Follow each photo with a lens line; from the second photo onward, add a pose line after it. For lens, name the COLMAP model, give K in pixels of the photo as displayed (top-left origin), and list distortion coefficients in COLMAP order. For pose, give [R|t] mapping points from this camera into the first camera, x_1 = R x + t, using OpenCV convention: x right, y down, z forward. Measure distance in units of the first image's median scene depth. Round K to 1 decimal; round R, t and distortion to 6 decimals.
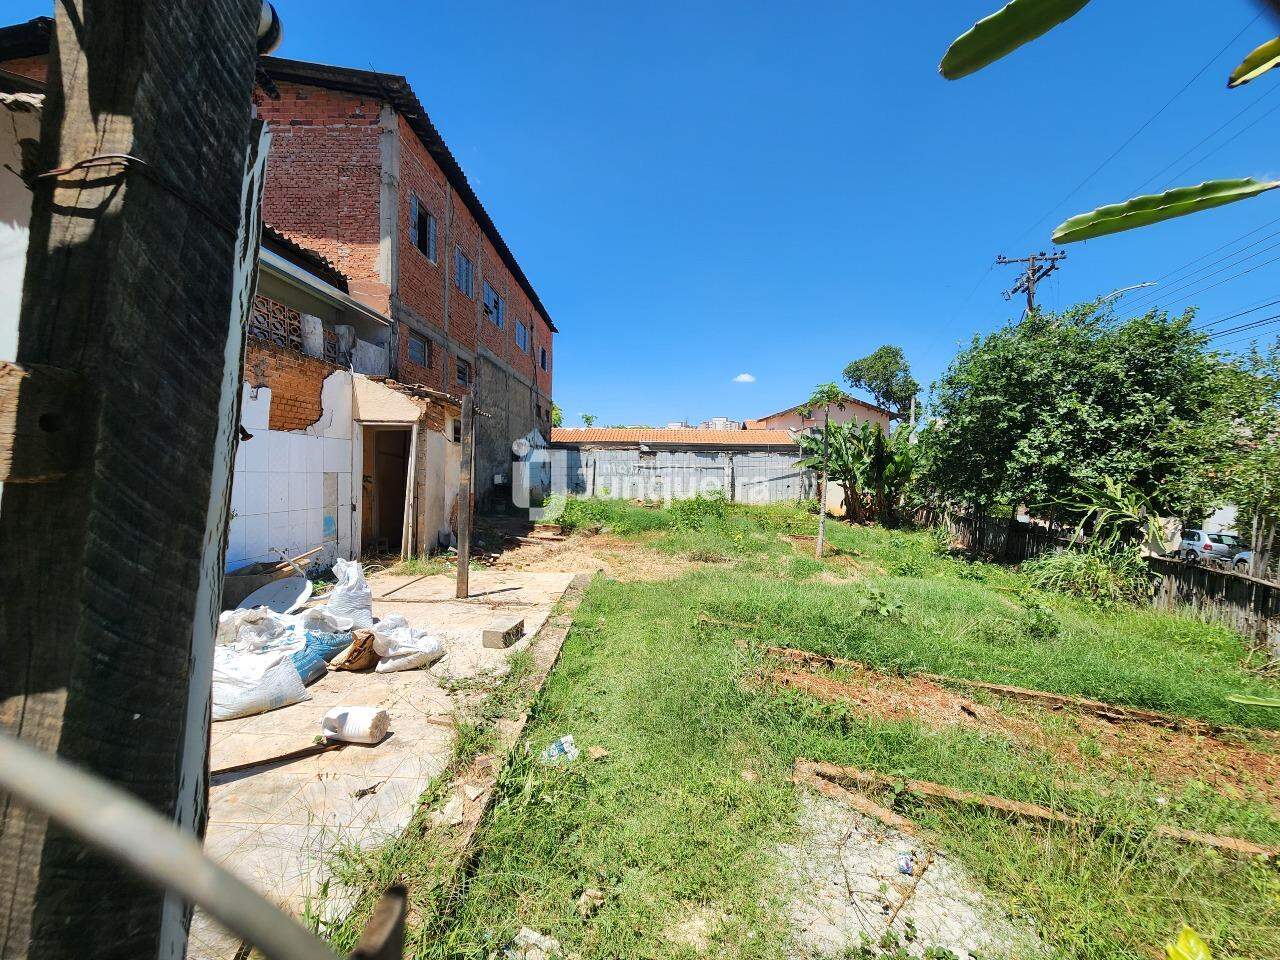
lens RADIAL K [[517.6, 0, 640.0], [0, 517.6, 480.0], [0, 0, 1]] dist [-0.008223, 0.000102]
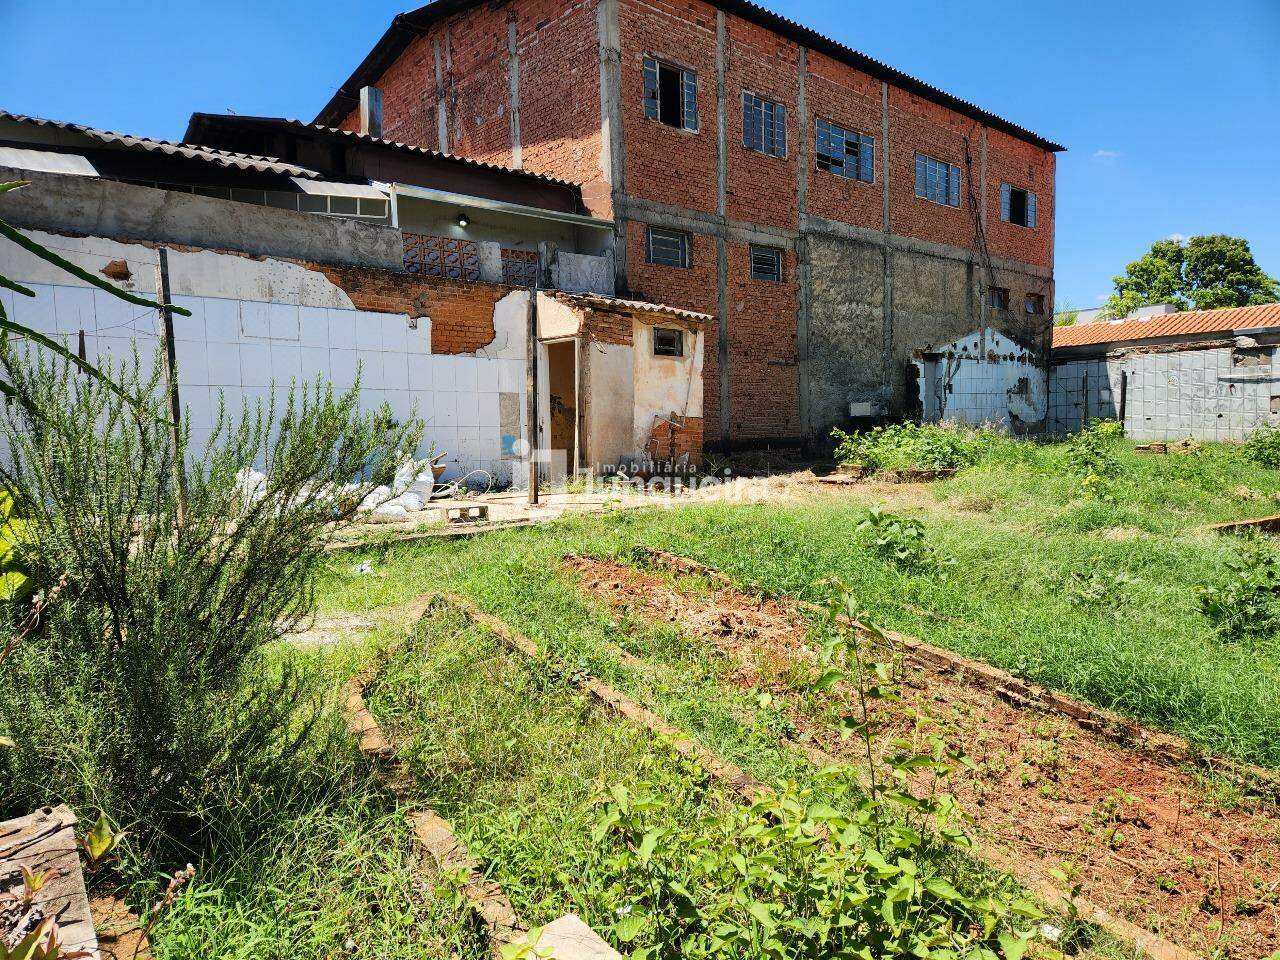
lens RADIAL K [[839.5, 0, 637.3], [0, 839.5, 500.2], [0, 0, 1]] dist [0.066153, -0.058778]
pose [[0.687045, 0.030657, -0.725968, 0.364435], [0.022445, 0.997737, 0.063376, 0.044567], [0.726268, -0.059836, 0.684803, 0.007215]]
